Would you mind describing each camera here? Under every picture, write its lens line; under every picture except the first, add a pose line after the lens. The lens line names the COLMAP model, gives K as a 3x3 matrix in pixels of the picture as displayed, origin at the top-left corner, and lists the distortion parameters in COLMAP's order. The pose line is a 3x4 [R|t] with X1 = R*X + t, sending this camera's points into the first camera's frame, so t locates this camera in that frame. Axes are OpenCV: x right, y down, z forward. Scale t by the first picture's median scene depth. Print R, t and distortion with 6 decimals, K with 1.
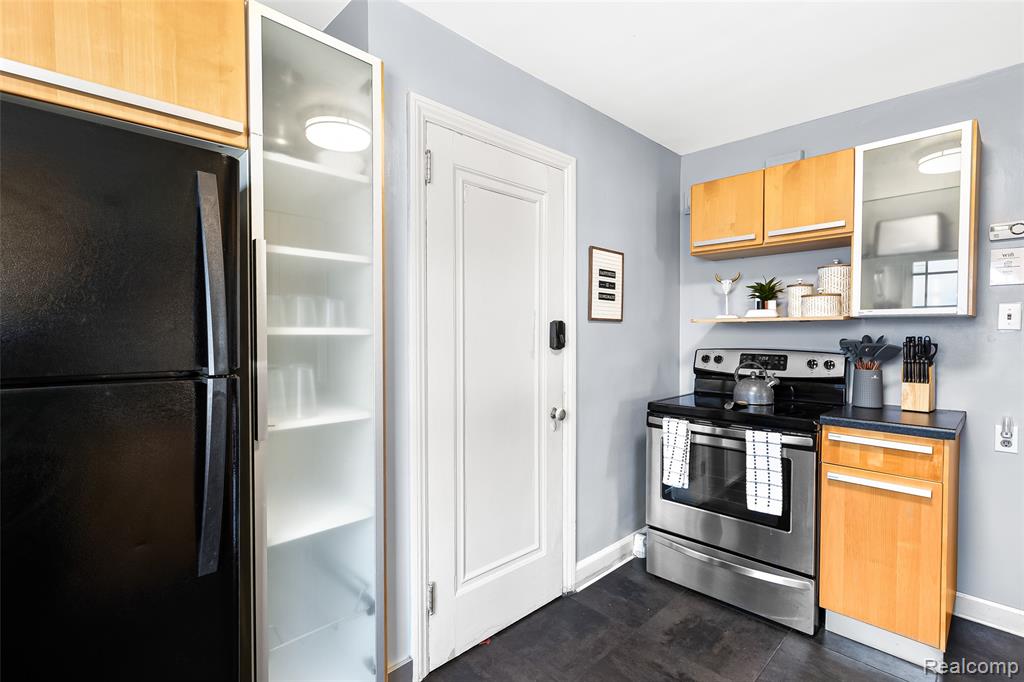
lens RADIAL K [[469.4, 0, 523.3], [0, 469.4, 343.7], [0, 0, 1]] dist [0.005692, 0.000115]
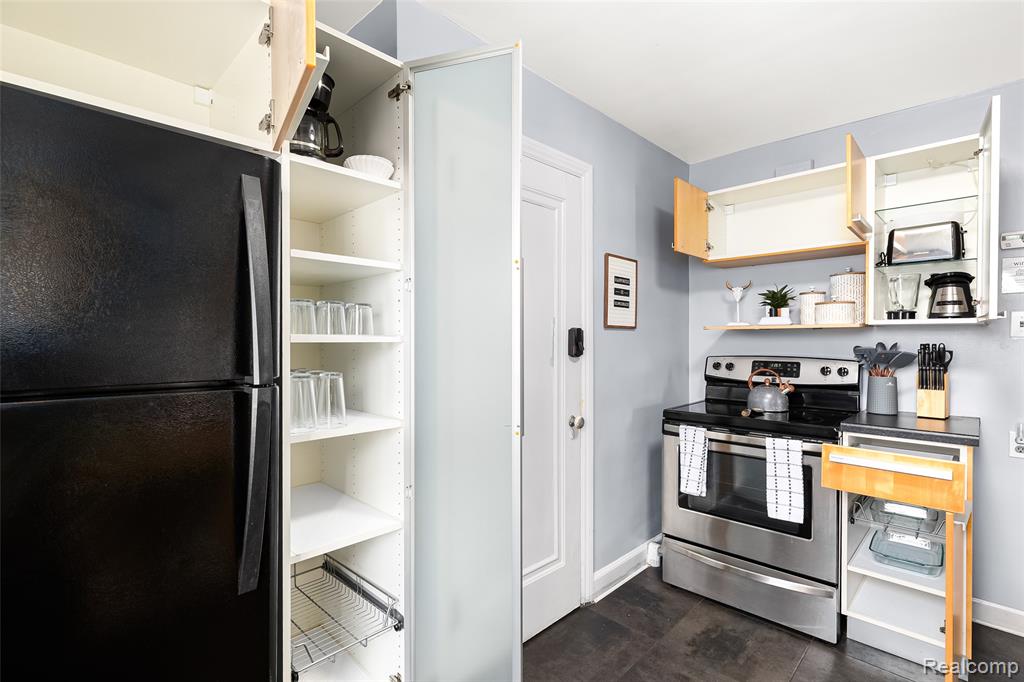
lens RADIAL K [[469.4, 0, 523.3], [0, 469.4, 343.7], [0, 0, 1]] dist [0.005692, 0.000115]
pose [[0.999713, -0.000514, 0.023964, -0.058839], [0.000870, 0.999889, -0.014849, -0.000943], [-0.023953, 0.014865, 0.999603, 0.008938]]
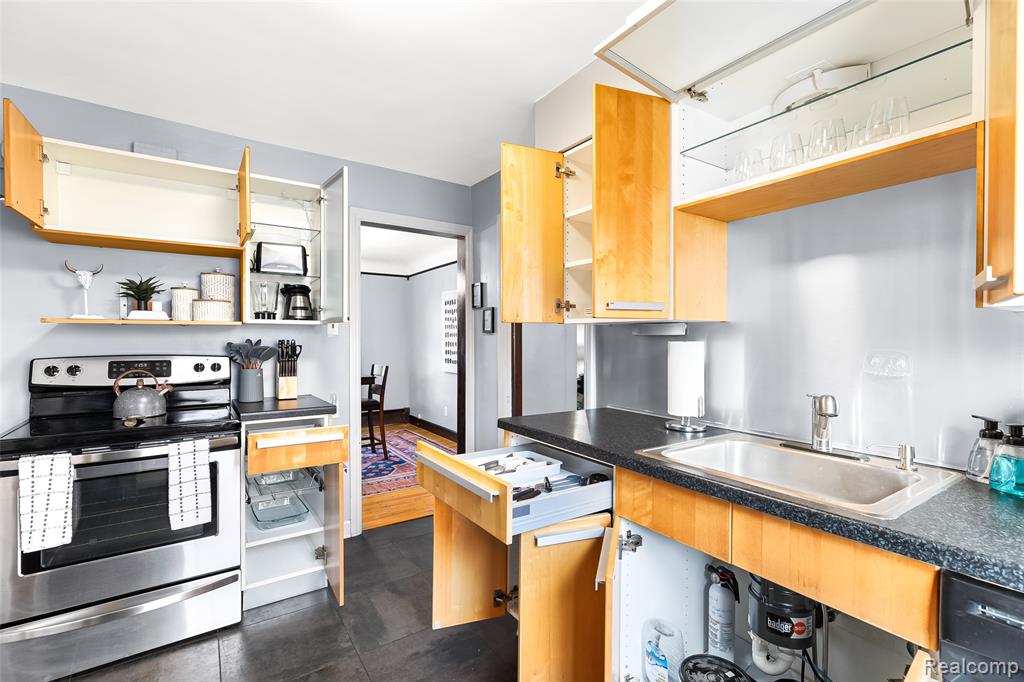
lens RADIAL K [[458.7, 0, 511.0], [0, 458.7, 342.2], [0, 0, 1]] dist [-0.000841, -0.000838]
pose [[0.189174, -0.009283, 0.981900, -0.235902], [0.021691, 0.999751, 0.005272, -0.002368], [-0.981704, 0.020301, 0.189328, 0.162266]]
